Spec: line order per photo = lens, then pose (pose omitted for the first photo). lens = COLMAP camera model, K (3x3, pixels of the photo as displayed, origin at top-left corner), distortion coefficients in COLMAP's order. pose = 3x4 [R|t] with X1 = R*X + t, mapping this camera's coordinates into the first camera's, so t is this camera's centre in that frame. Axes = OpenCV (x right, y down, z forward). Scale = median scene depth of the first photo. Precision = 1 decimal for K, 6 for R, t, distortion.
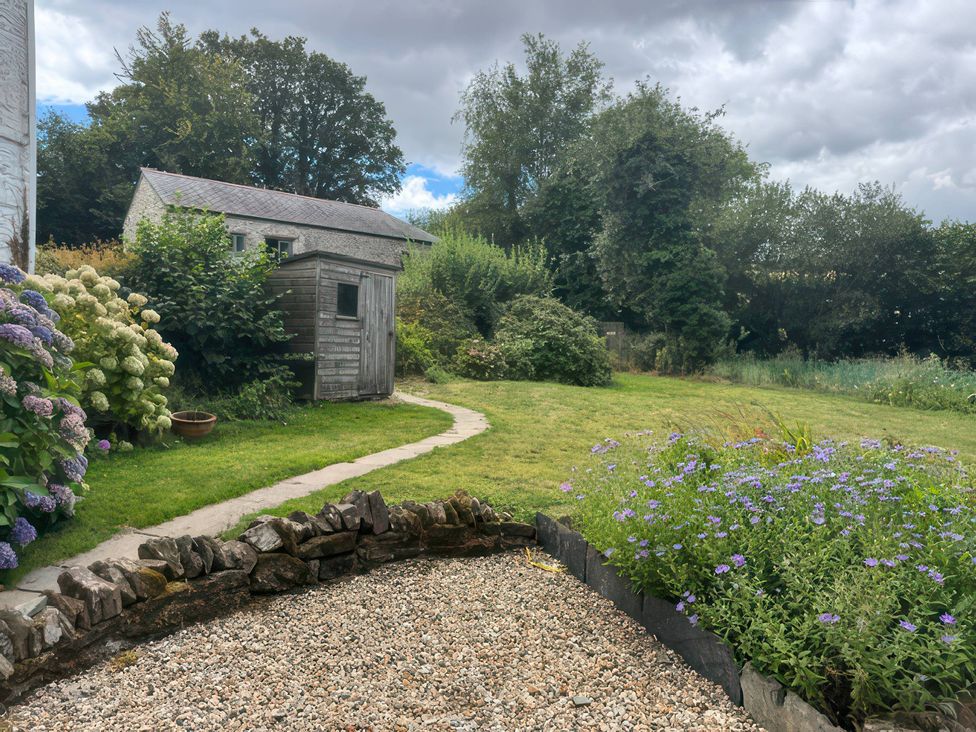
lens RADIAL K [[676.7, 0, 478.5], [0, 676.7, 368.0], [0, 0, 1]] dist [0.008606, -0.002169]
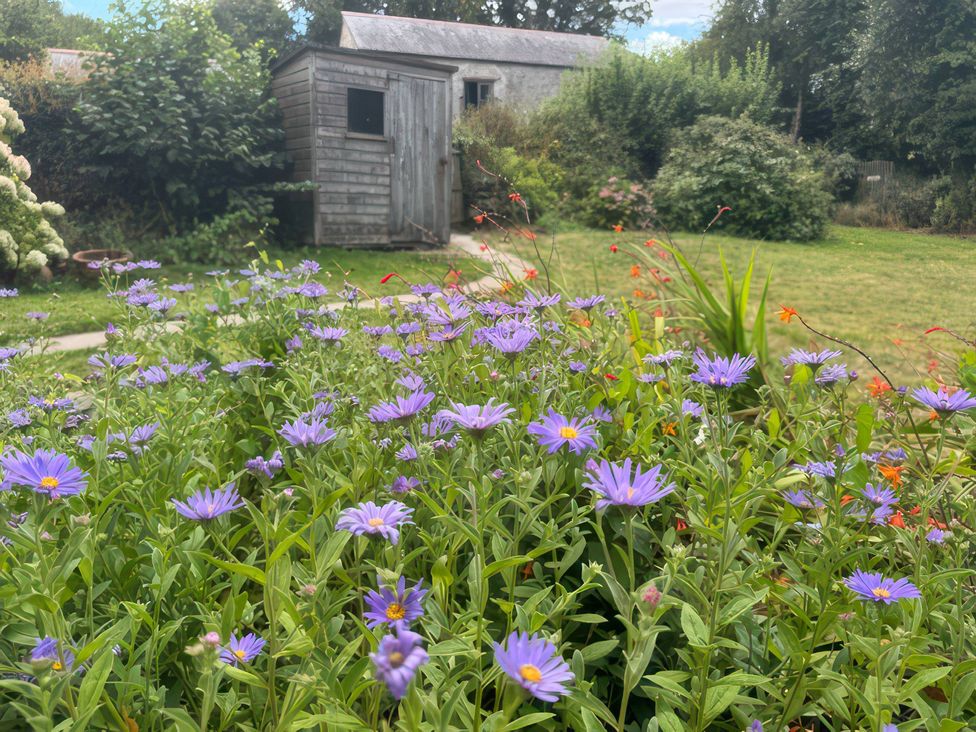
lens RADIAL K [[702.0, 0, 488.0], [0, 702.0, 366.0], [0, 0, 1]] dist [0.066830, -0.111127]
pose [[0.933599, 0.066192, -0.352152, 0.103245], [-0.002064, 0.983767, 0.179440, 0.016217], [0.358313, -0.166798, 0.918580, 0.123601]]
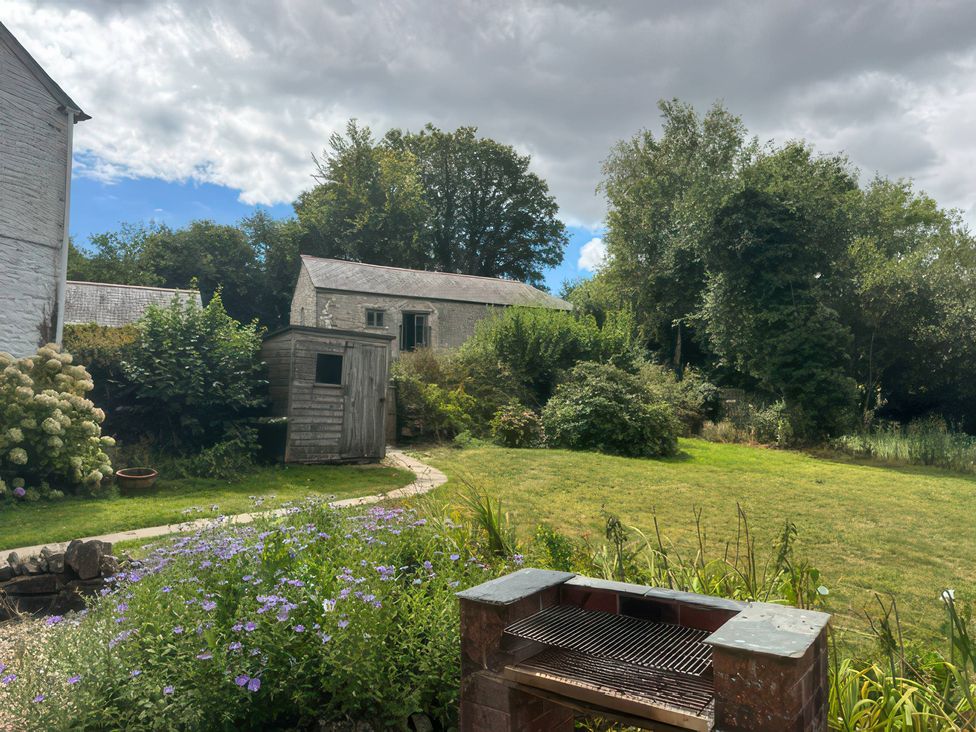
lens RADIAL K [[676.1, 0, 488.0], [0, 676.1, 366.0], [0, 0, 1]] dist [0.161796, -0.308564]
pose [[0.963168, -0.013539, -0.268558, 0.153817], [-0.014508, 0.994660, -0.102178, 0.001089], [0.268508, 0.102311, 0.957829, 0.010760]]
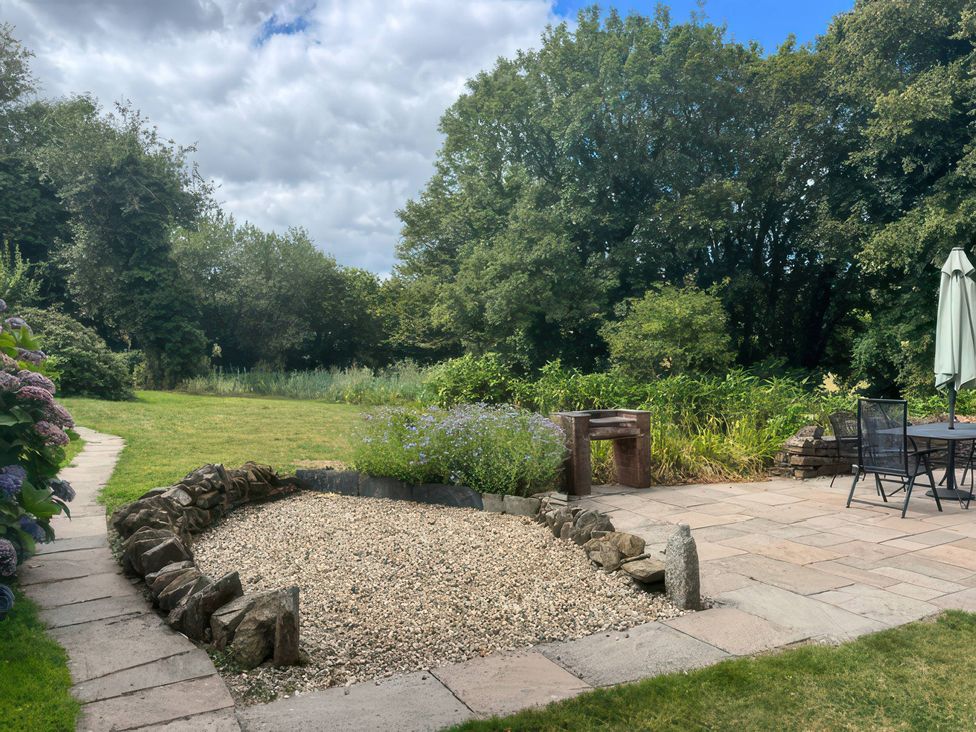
lens RADIAL K [[676.7, 0, 478.5], [0, 676.7, 368.0], [0, 0, 1]] dist [0.008606, -0.002169]
pose [[0.665217, -0.013428, 0.746529, -0.170478], [0.030066, 0.999509, -0.008812, 0.001763], [-0.746044, 0.028307, 0.665295, -0.072794]]
